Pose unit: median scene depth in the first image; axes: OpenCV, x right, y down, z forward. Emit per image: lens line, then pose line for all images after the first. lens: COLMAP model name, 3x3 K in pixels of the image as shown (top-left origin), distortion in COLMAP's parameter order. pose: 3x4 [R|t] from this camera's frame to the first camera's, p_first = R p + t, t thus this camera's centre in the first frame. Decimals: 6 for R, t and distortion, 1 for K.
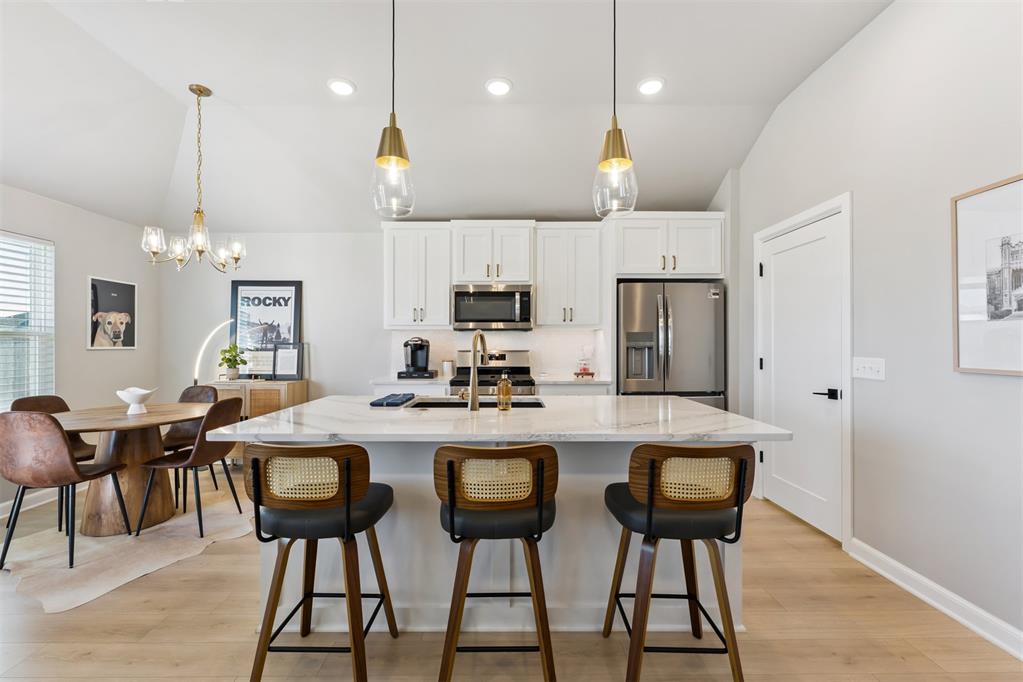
lens RADIAL K [[435.5, 0, 507.4], [0, 435.5, 342.7], [0, 0, 1]] dist [-0.001549, -0.000506]
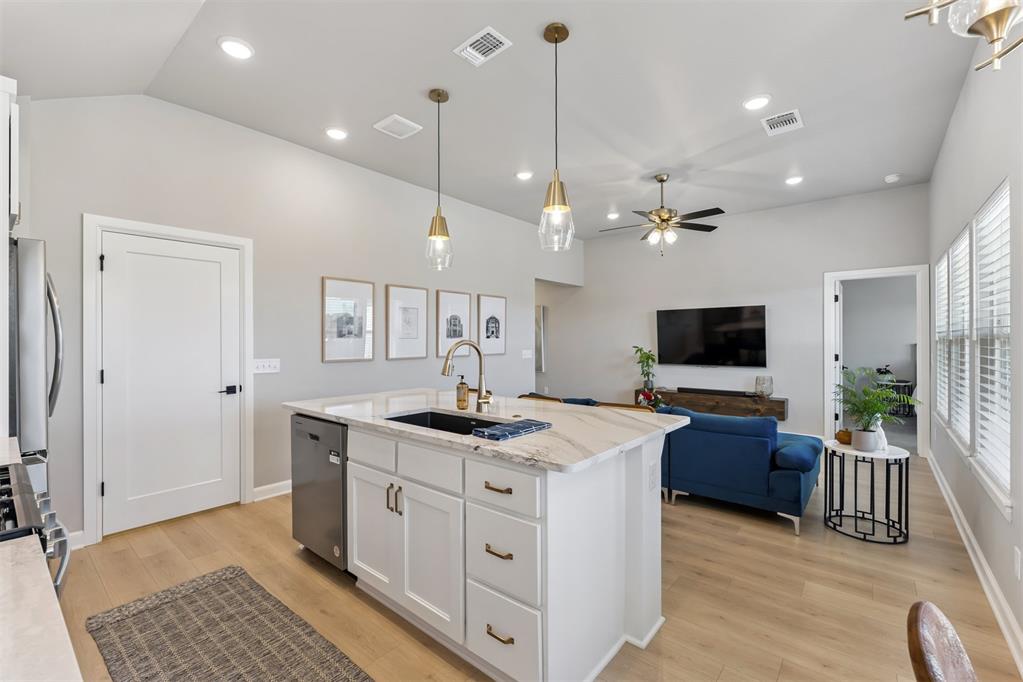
lens RADIAL K [[435.5, 0, 522.5], [0, 435.5, 341.8], [0, 0, 1]] dist [-0.001549, -0.000506]
pose [[-0.785630, -0.004629, 0.618680, -0.455993], [-0.002055, 0.999986, 0.004873, -0.019514], [-0.618693, 0.002557, -0.785628, 0.957581]]
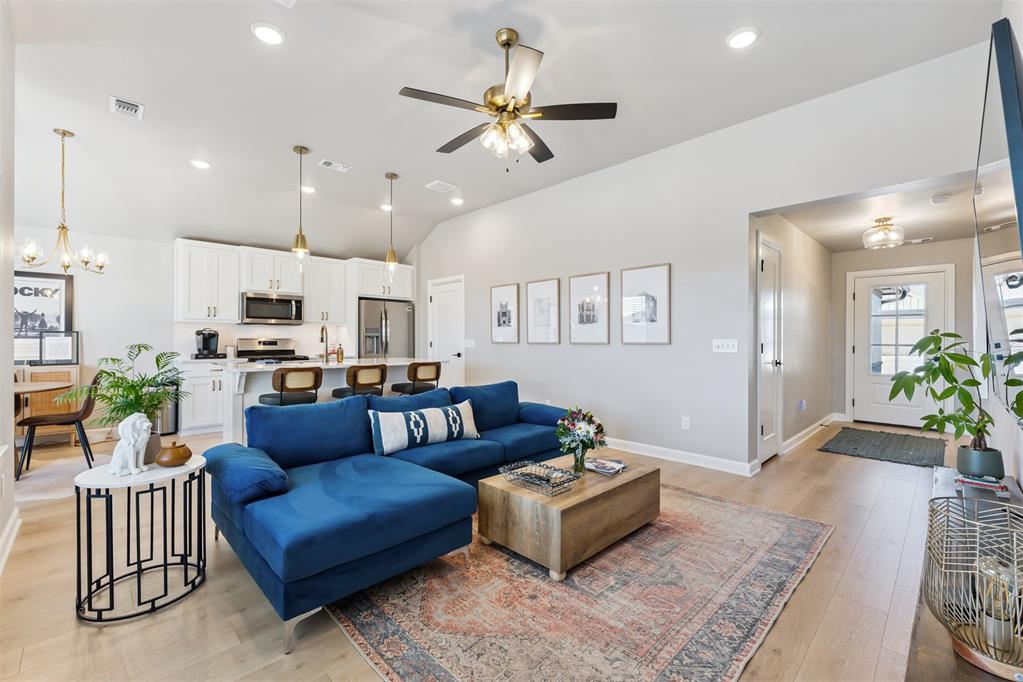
lens RADIAL K [[435.5, 0, 512.5], [0, 435.5, 339.7], [0, 0, 1]] dist [-0.001549, -0.000506]
pose [[0.716752, 0.001645, 0.697326, -0.487746], [-0.003149, 0.999995, 0.000877, 0.019459], [-0.697321, -0.002824, 0.716753, -0.632930]]
